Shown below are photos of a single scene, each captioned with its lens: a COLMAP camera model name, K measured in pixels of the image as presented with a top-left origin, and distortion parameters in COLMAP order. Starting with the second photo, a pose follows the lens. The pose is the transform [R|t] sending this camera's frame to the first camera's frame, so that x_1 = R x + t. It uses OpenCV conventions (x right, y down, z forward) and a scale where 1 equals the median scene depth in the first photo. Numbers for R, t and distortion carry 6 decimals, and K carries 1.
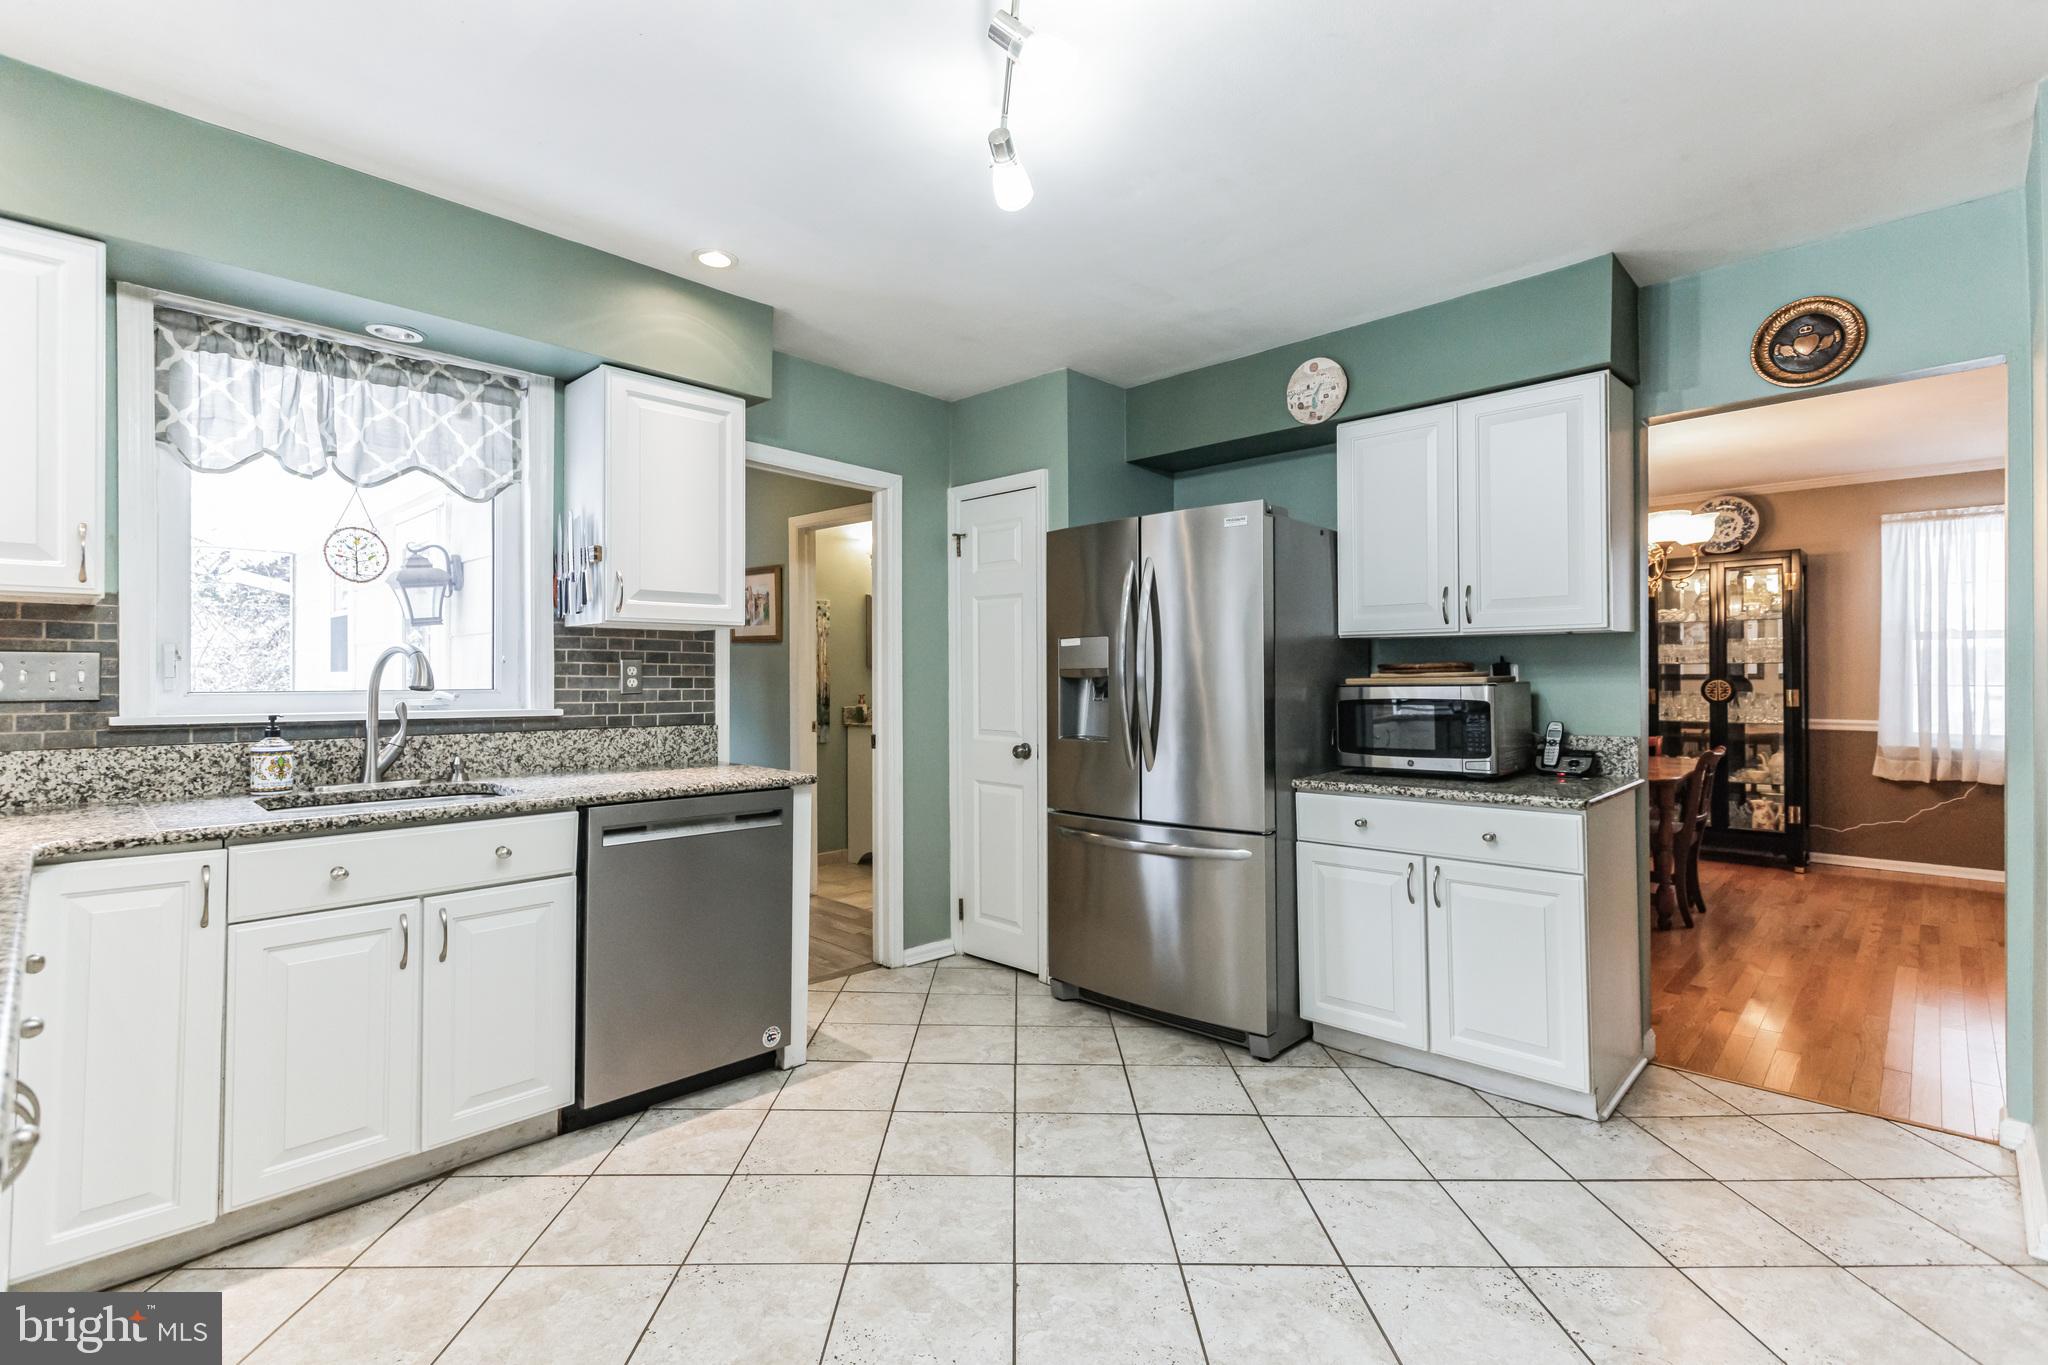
lens RADIAL K [[937.4, 0, 1021.3], [0, 937.4, 670.9], [0, 0, 1]] dist [0.011494, 0.000121]
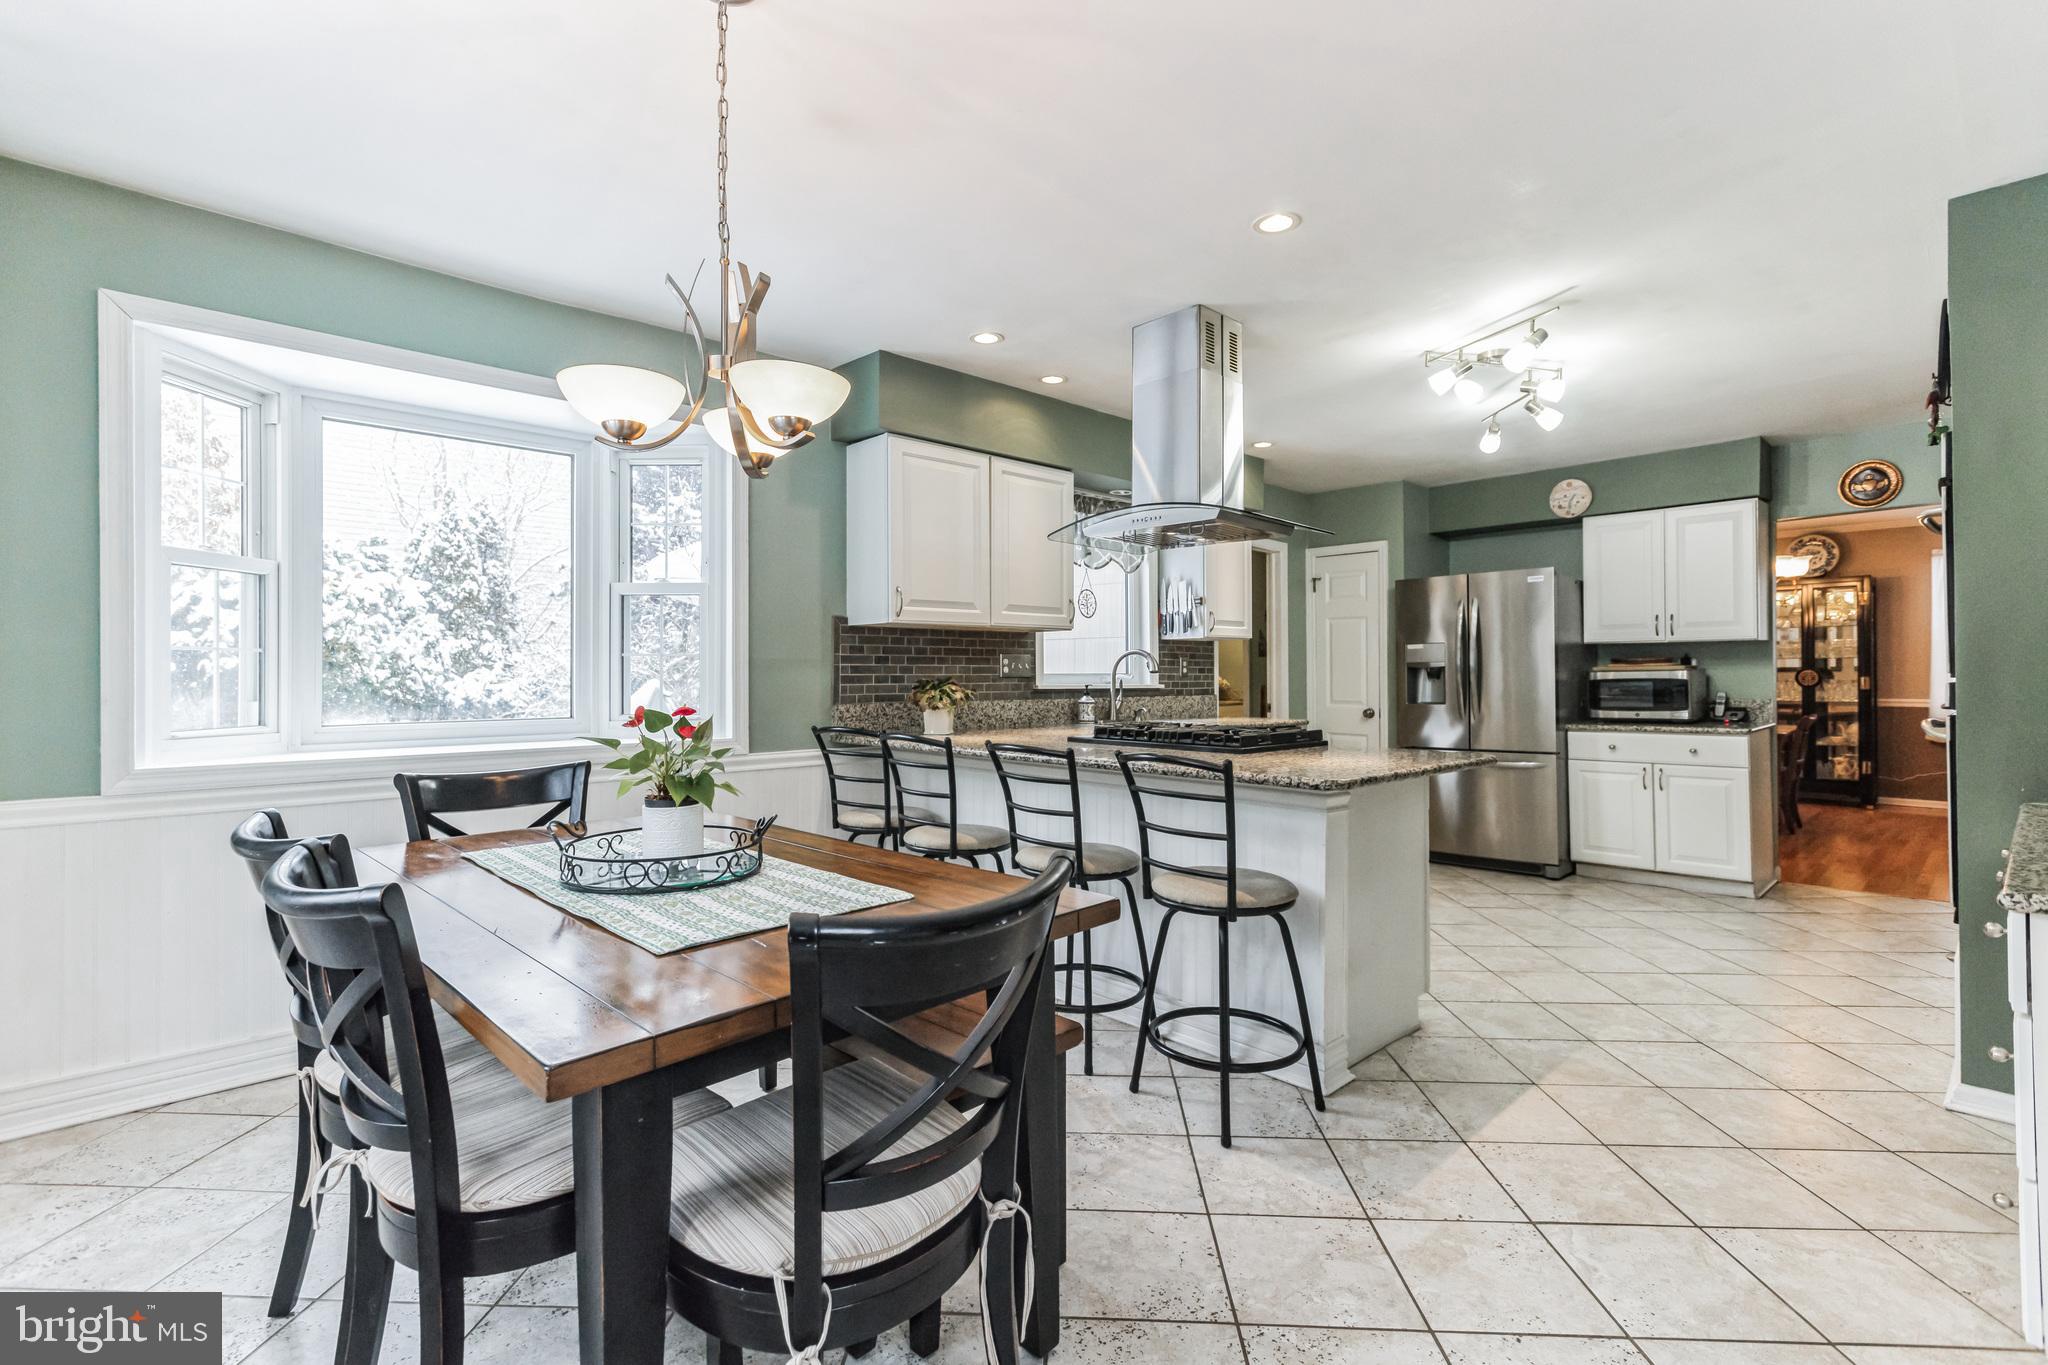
lens RADIAL K [[937.4, 0, 1027.0], [0, 937.4, 672.7], [0, 0, 1]] dist [0.011494, 0.000121]
pose [[0.999074, -0.002390, -0.042968, -0.591162], [0.002554, 0.999990, 0.003756, 0.008590], [0.042958, -0.003862, 0.999069, -0.738309]]
